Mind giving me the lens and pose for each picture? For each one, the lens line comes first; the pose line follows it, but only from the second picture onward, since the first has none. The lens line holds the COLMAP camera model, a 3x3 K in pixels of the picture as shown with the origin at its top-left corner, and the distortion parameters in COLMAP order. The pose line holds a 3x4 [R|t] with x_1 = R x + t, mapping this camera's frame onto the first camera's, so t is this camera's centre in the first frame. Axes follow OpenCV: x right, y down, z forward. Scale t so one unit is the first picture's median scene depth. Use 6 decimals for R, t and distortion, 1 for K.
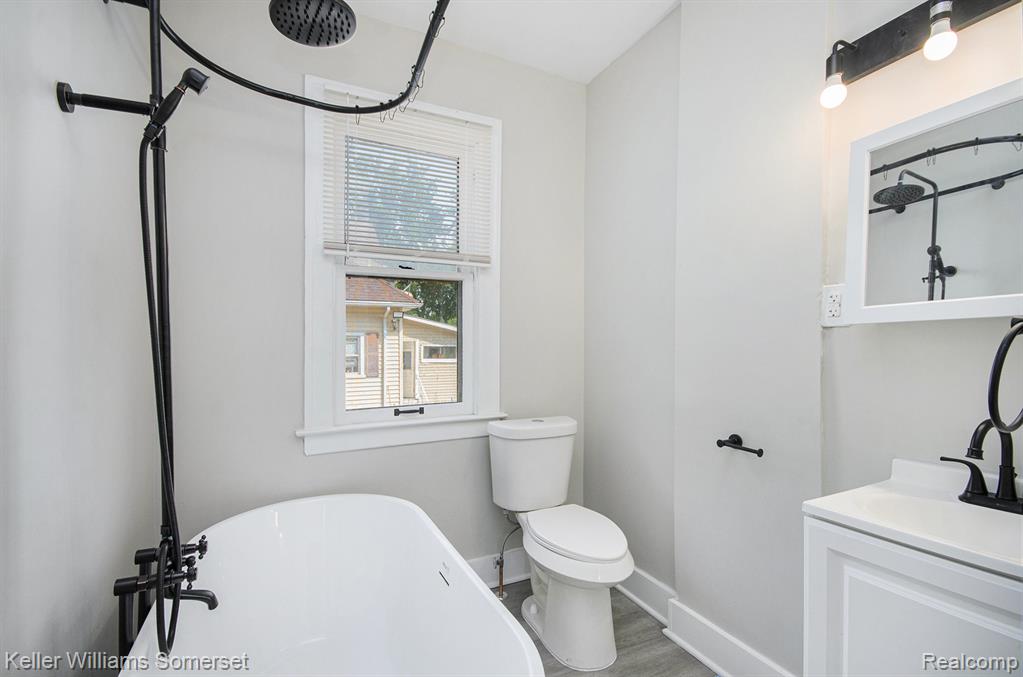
lens RADIAL K [[456.4, 0, 510.6], [0, 456.4, 351.8], [0, 0, 1]] dist [0.021530, -0.014301]
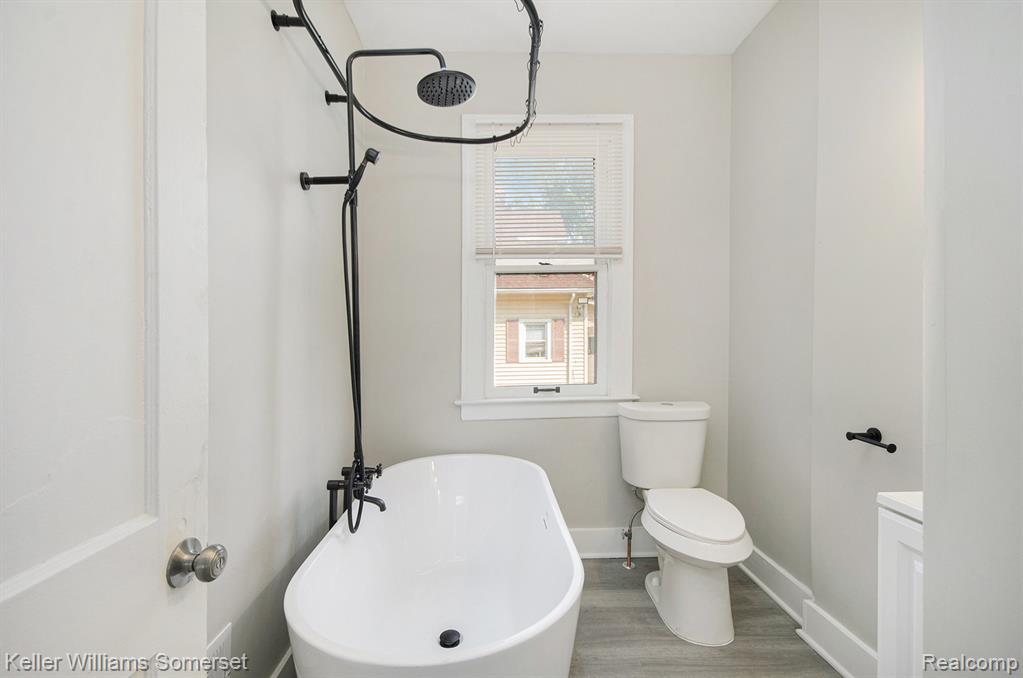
lens RADIAL K [[465.1, 0, 507.0], [0, 465.1, 343.4], [0, 0, 1]] dist [0.000561, -0.000017]
pose [[0.913237, -0.001485, -0.407426, 0.163105], [0.007205, 0.999896, 0.012503, -0.001298], [0.407365, -0.014354, 0.913153, -0.099934]]
